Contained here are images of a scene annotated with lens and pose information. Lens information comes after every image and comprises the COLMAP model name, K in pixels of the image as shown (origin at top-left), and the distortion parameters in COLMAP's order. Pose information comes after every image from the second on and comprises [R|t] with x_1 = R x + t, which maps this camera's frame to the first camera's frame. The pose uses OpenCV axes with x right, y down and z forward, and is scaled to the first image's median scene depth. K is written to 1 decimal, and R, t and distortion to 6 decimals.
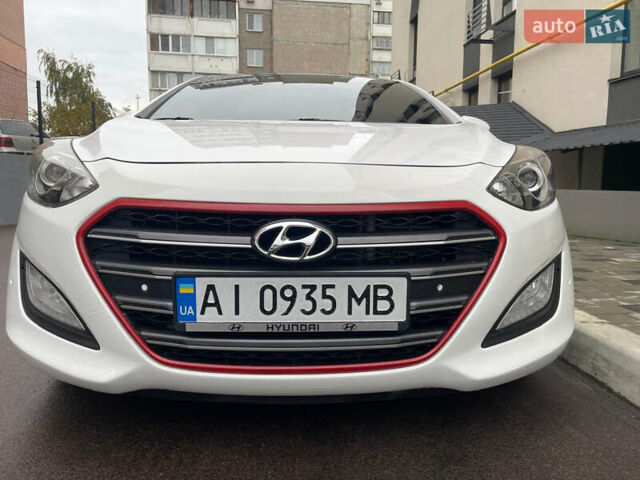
lens RADIAL K [[482.6, 0, 329.2], [0, 482.6, 242.6], [0, 0, 1]] dist [0.074290, -0.093431]
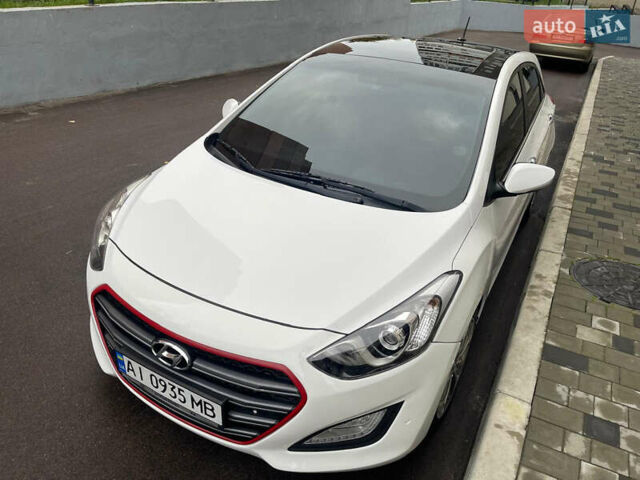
lens RADIAL K [[482.6, 0, 323.1], [0, 482.6, 238.6], [0, 0, 1]] dist [0.074290, -0.093431]
pose [[0.853268, 0.291353, -0.432490, 0.903087], [-0.112495, 0.912677, 0.392895, -0.999705], [0.509195, -0.286592, 0.811533, 0.067732]]
